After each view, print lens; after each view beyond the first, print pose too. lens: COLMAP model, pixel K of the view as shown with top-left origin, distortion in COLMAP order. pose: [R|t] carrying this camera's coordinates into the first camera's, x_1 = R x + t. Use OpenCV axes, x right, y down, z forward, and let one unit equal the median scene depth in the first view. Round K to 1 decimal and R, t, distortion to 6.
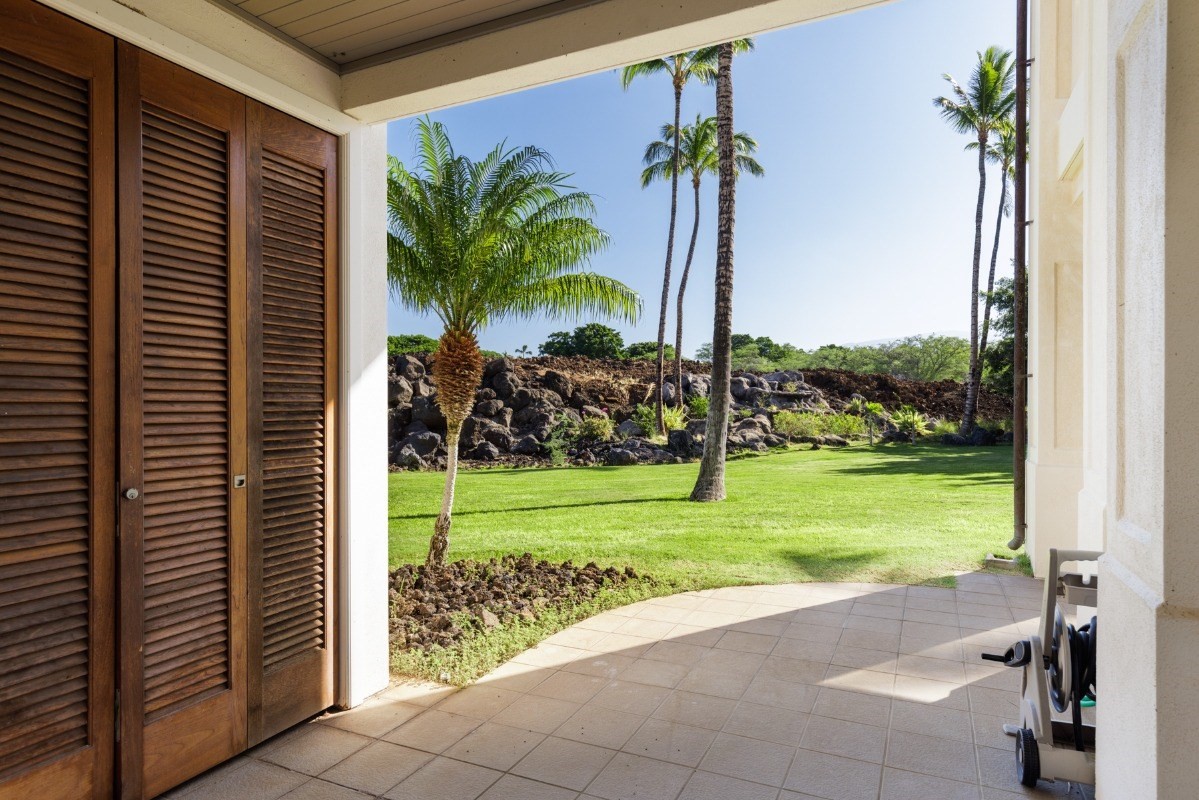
lens RADIAL K [[682.1, 0, 618.9], [0, 682.1, 402.7], [0, 0, 1]] dist [0.015223, -0.000445]
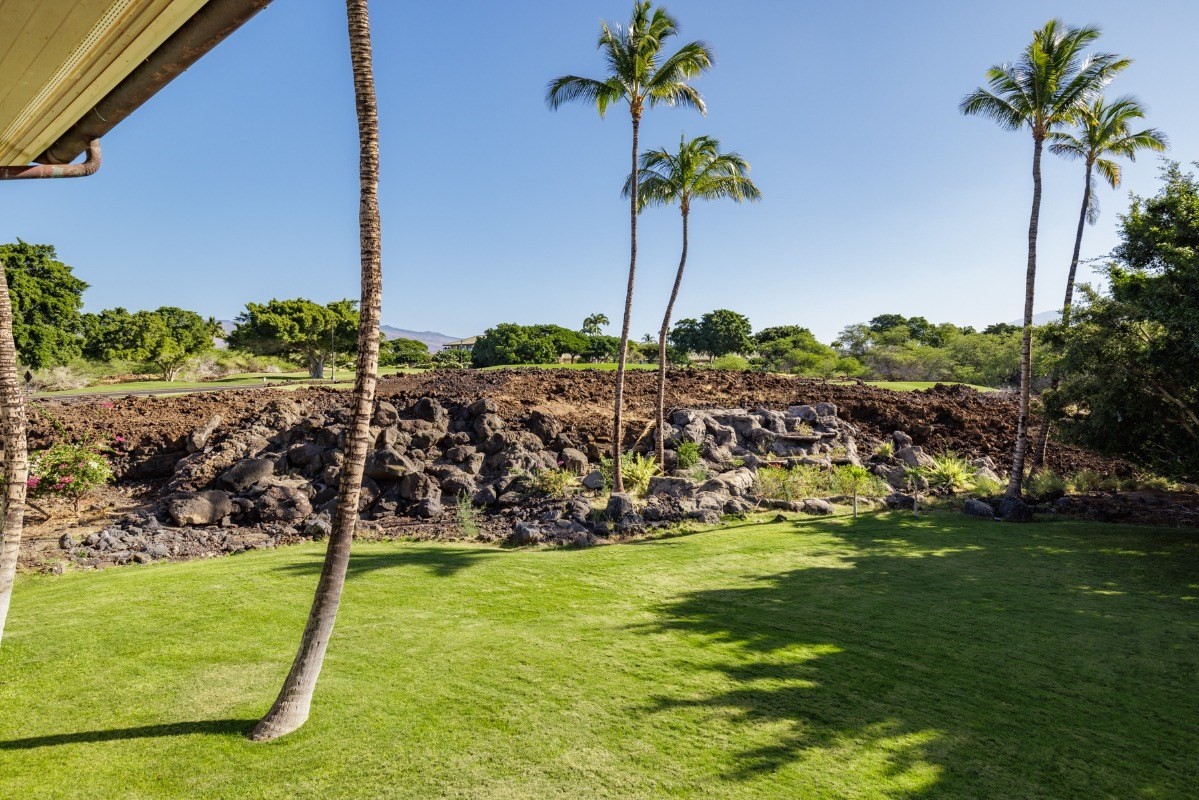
lens RADIAL K [[666.7, 0, 617.8], [0, 666.7, 399.0], [0, 0, 1]] dist [0.014522, 0.001201]
pose [[0.970388, 0.016293, -0.241003, 0.246325], [-0.007608, 0.999289, 0.036923, -0.100686], [0.241433, -0.033996, 0.969822, 0.102965]]
